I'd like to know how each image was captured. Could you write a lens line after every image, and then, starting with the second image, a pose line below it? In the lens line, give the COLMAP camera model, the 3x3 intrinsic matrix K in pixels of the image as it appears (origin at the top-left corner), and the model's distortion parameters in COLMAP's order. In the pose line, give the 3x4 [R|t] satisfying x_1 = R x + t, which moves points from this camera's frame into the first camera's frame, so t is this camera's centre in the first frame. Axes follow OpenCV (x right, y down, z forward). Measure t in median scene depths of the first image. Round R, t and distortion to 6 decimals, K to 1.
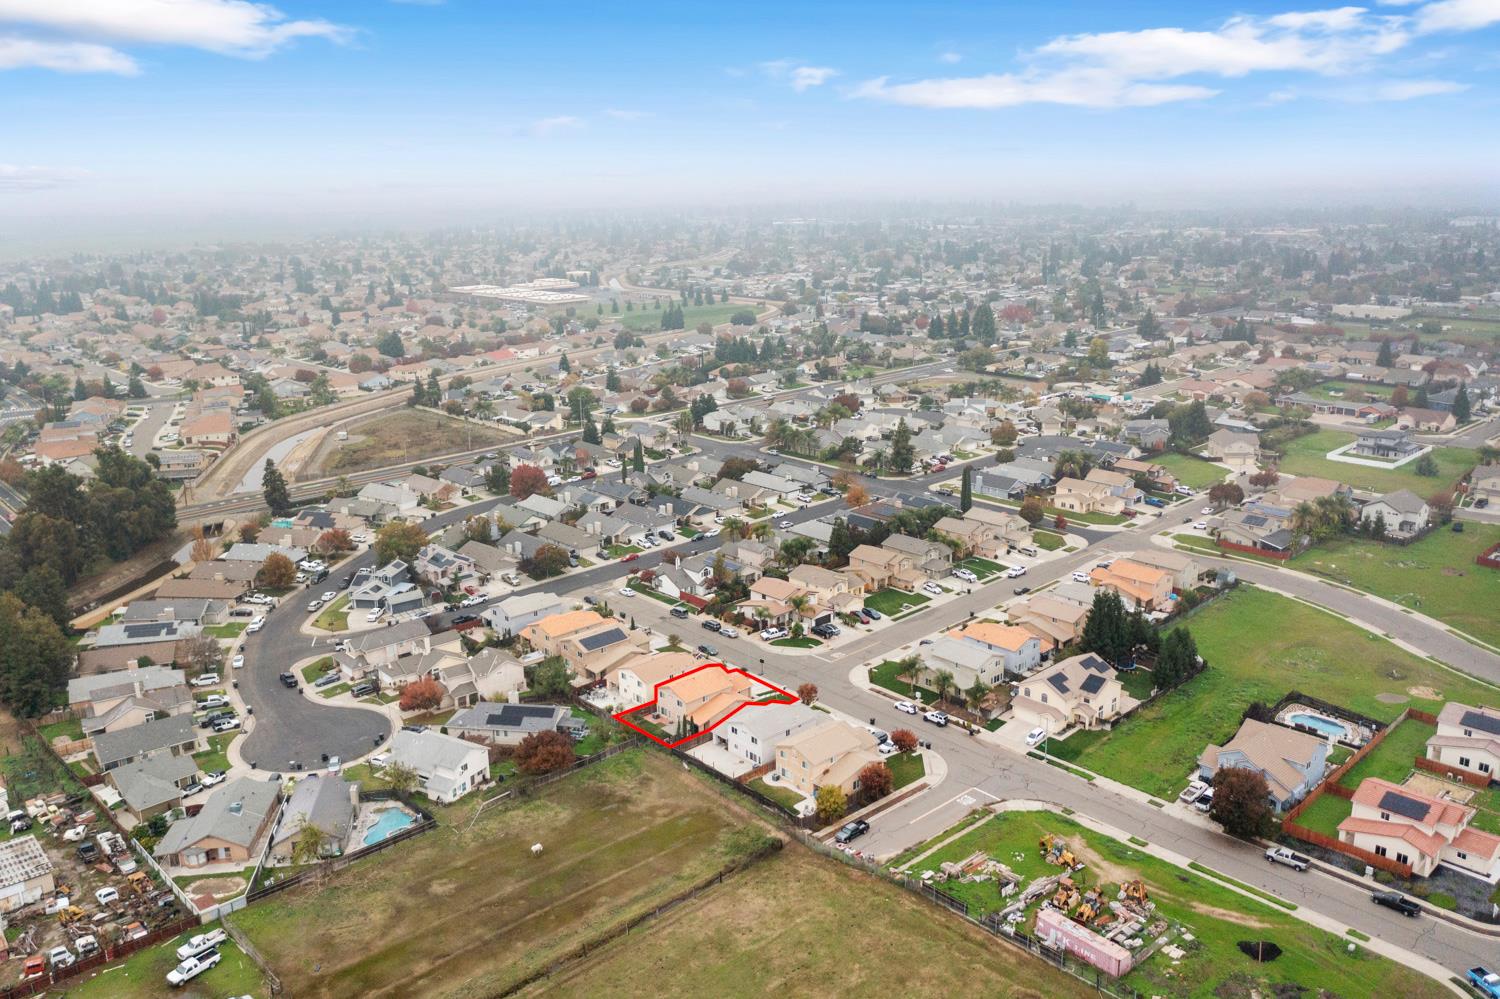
lens RADIAL K [[1187.3, 0, 814.0], [0, 1187.3, 500.9], [0, 0, 1]] dist [-0.009700, 0.000416]
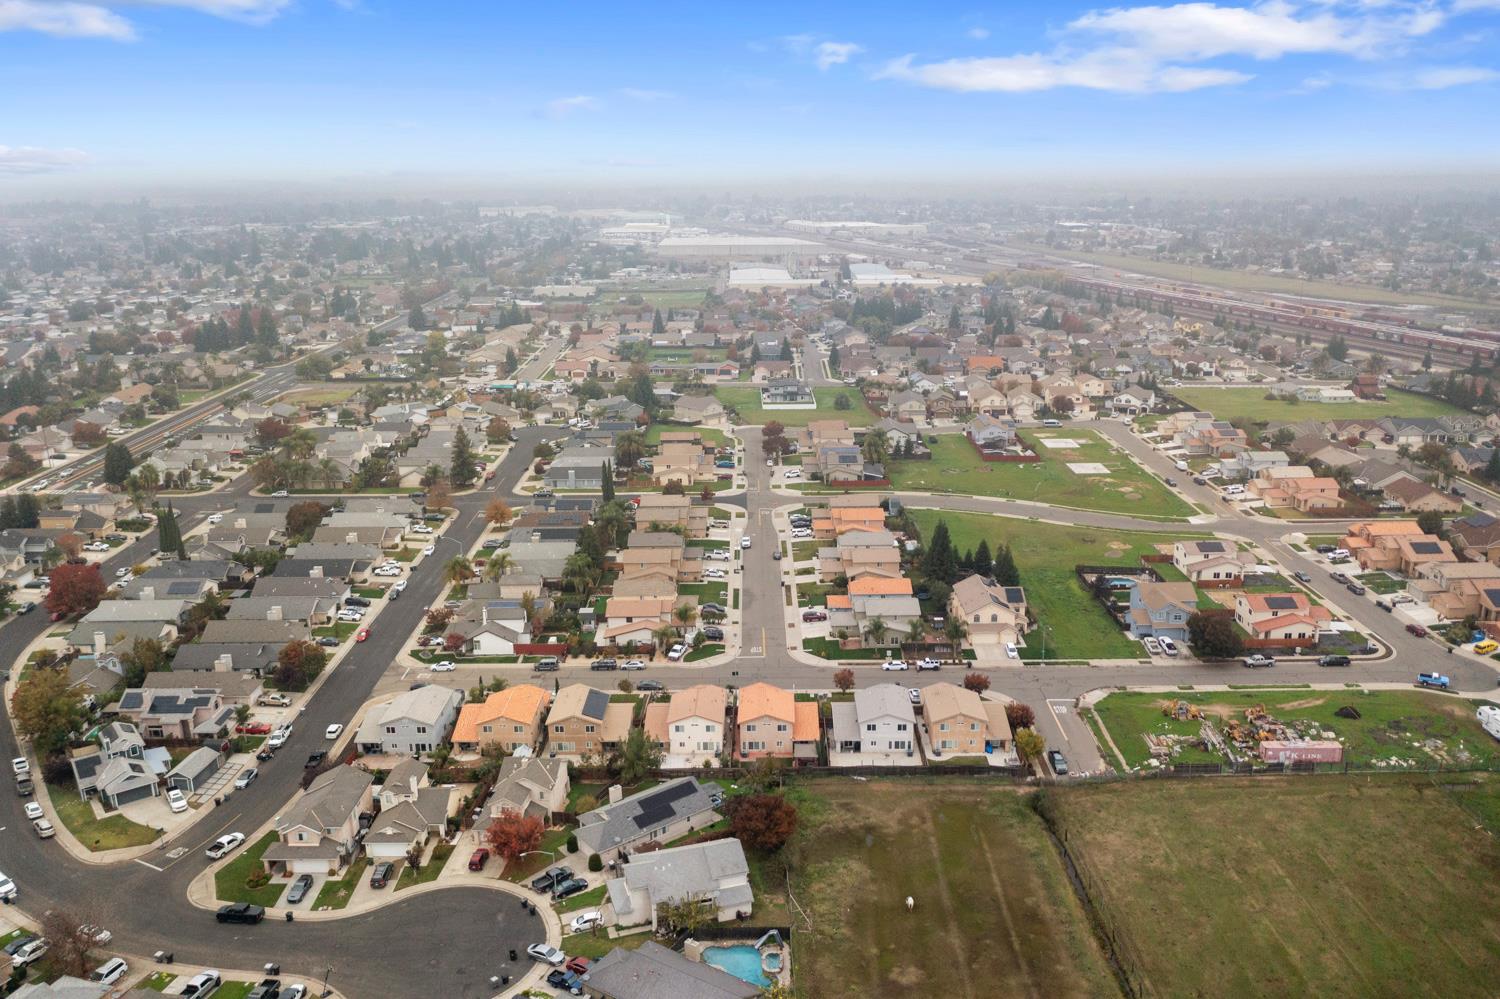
lens RADIAL K [[1187.3, 0, 814.0], [0, 1187.3, 500.9], [0, 0, 1]] dist [-0.009700, 0.000416]
pose [[0.669548, -0.190901, 0.717818, -0.671027], [0.189442, 0.978337, 0.083483, -0.063614], [-0.718204, 0.080089, 0.691208, 0.329471]]
